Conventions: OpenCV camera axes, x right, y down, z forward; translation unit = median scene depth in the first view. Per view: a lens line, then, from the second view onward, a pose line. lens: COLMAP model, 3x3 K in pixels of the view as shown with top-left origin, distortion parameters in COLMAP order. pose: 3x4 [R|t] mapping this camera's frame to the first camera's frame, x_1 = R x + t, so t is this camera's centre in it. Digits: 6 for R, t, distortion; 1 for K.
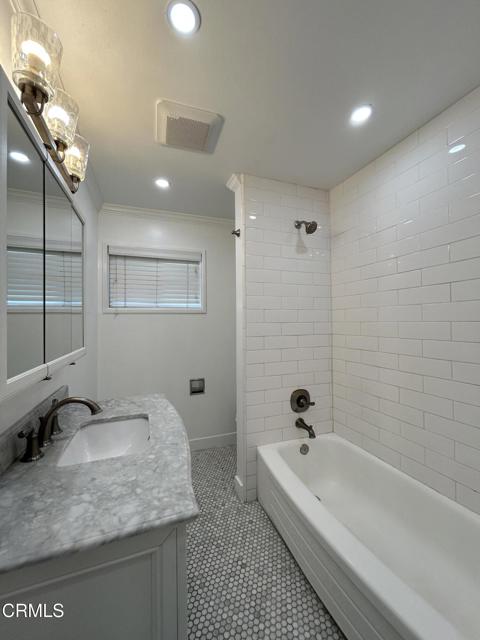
lens RADIAL K [[258.5, 0, 239.6], [0, 258.5, 320.6], [0, 0, 1]] dist [-0.006749, 0.000324]
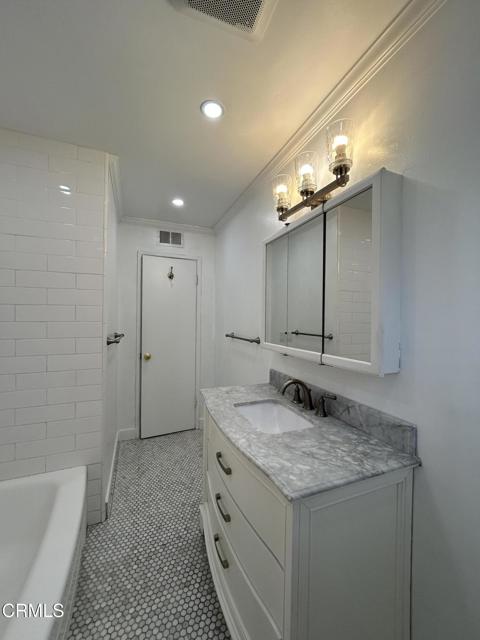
lens RADIAL K [[258.5, 0, 239.6], [0, 258.5, 318.7], [0, 0, 1]] dist [-0.006749, 0.000324]
pose [[-0.999635, -0.006261, -0.026266, -0.275169], [-0.006378, 0.999970, 0.004369, -0.022406], [0.026238, 0.004535, -0.999645, 2.019940]]
